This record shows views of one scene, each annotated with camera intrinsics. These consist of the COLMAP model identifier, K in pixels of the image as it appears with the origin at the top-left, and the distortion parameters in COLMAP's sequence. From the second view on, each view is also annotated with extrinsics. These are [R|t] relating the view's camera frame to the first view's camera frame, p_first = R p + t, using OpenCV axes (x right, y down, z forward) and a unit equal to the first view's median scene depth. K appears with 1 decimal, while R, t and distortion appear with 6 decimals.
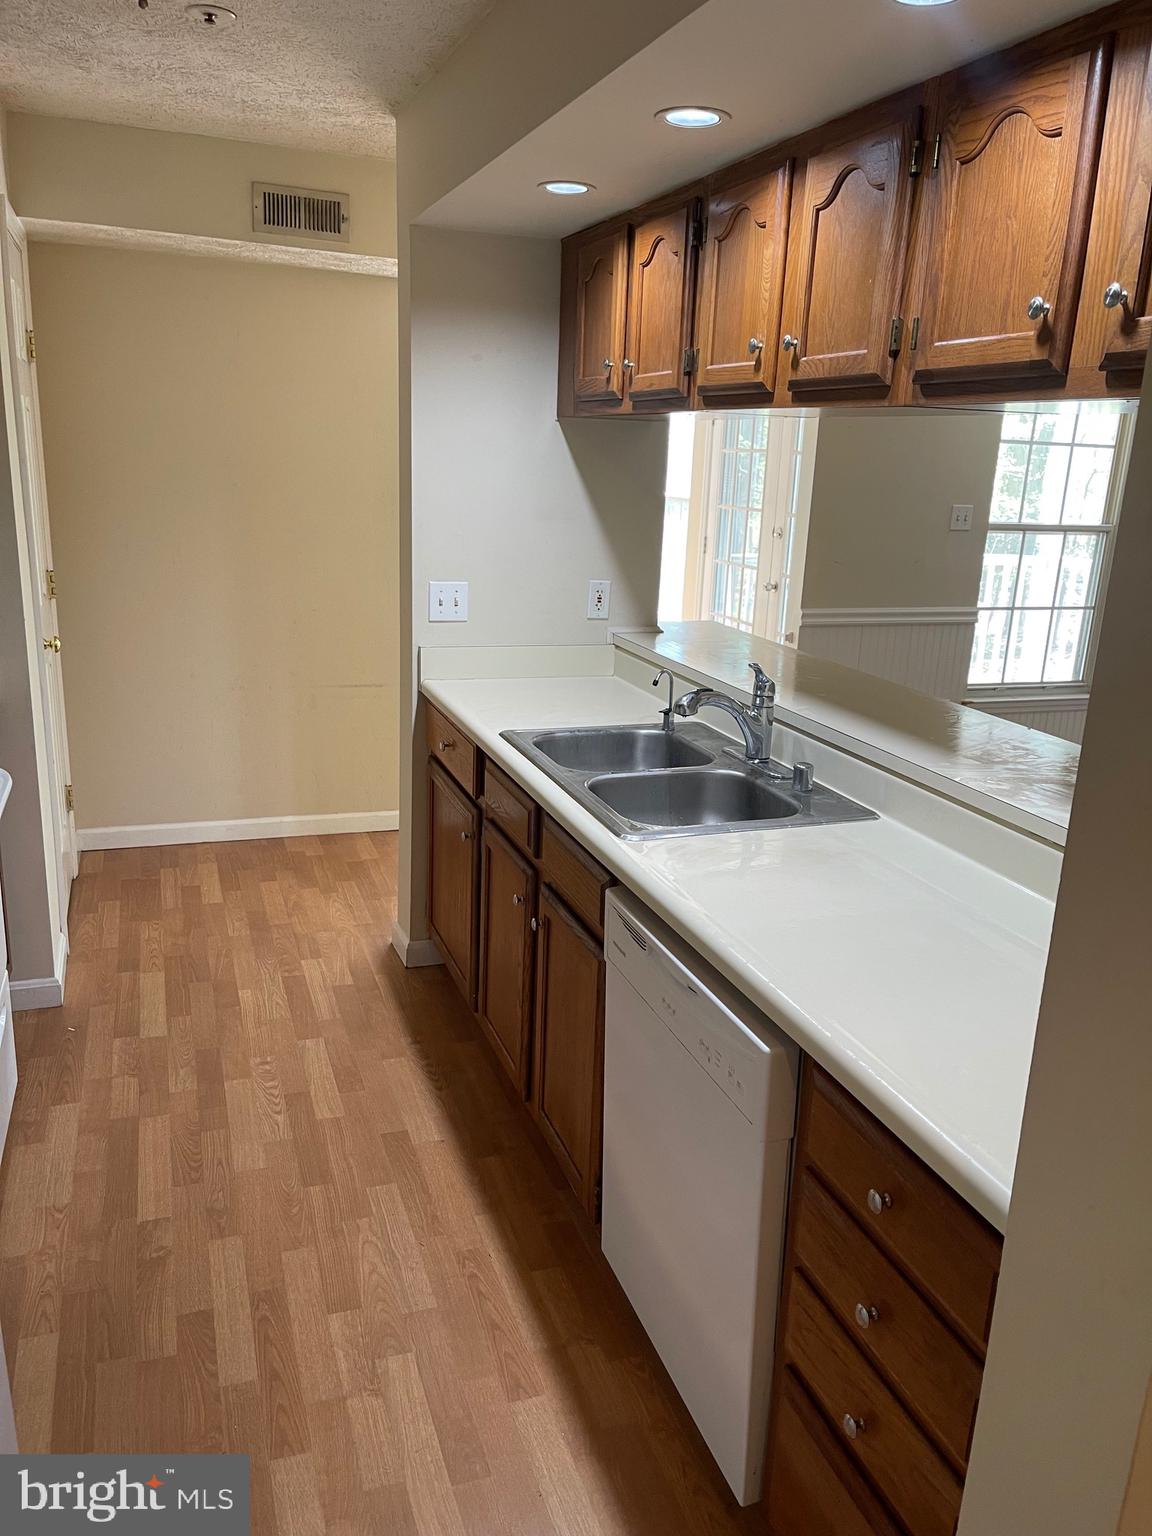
lens RADIAL K [[1172.8, 0, 585.7], [0, 1172.8, 773.4], [0, 0, 1]] dist [0.051581, -0.059789]
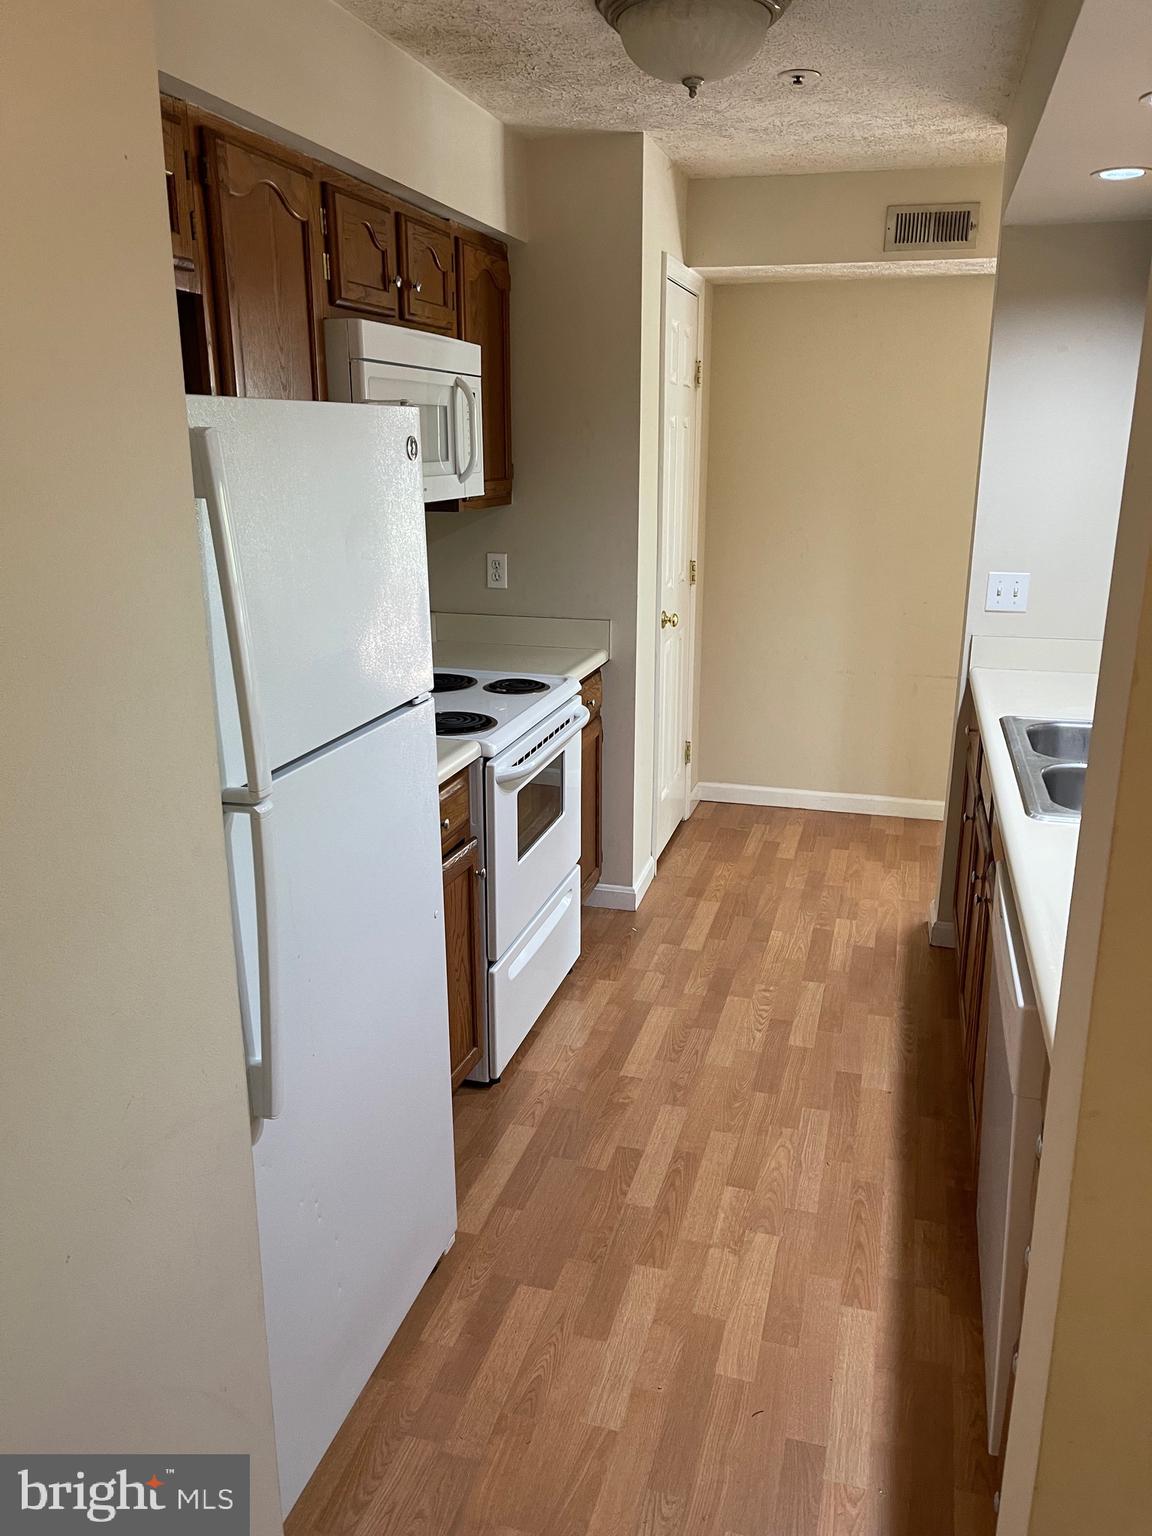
lens RADIAL K [[1172.8, 0, 576.4], [0, 1172.8, 773.7], [0, 0, 1]] dist [0.051581, -0.059789]
pose [[0.810880, 0.119835, -0.572812, 0.334837], [-0.123119, 0.991836, 0.033209, 0.037815], [0.572115, 0.043595, 0.819014, -0.070958]]
